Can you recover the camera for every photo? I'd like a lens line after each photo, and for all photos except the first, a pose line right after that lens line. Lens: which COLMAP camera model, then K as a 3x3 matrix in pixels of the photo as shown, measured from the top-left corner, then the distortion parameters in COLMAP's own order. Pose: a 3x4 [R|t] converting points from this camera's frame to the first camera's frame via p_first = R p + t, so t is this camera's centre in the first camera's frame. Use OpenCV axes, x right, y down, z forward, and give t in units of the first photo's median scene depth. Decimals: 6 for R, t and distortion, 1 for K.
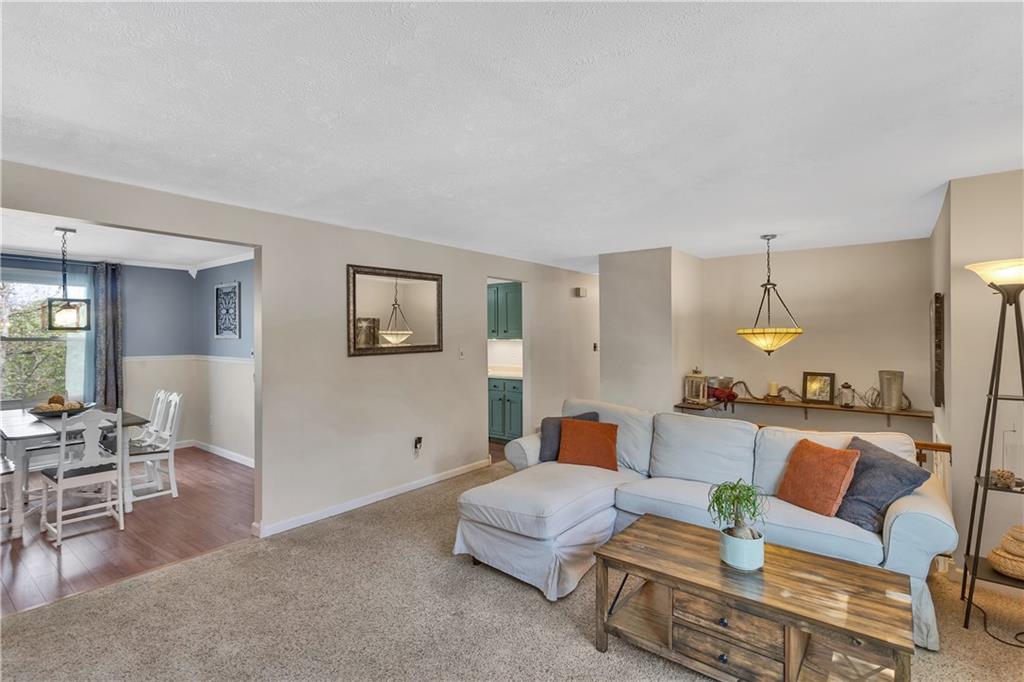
lens RADIAL K [[498.3, 0, 508.7], [0, 498.3, 335.9], [0, 0, 1]] dist [0.000036, 0.000949]
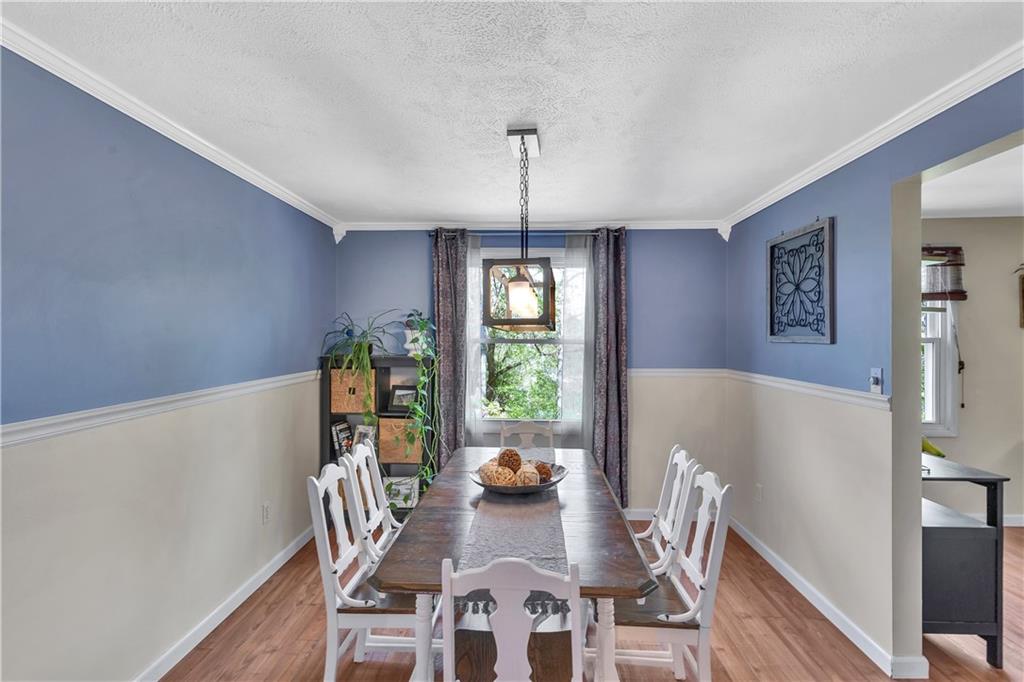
lens RADIAL K [[498.3, 0, 508.7], [0, 498.3, 335.9], [0, 0, 1]] dist [0.000036, 0.000949]
pose [[0.599007, 0.001211, -0.800743, -0.347848], [-0.000900, 0.999999, 0.000839, -0.001995], [0.800743, 0.000218, 0.599007, 0.488758]]
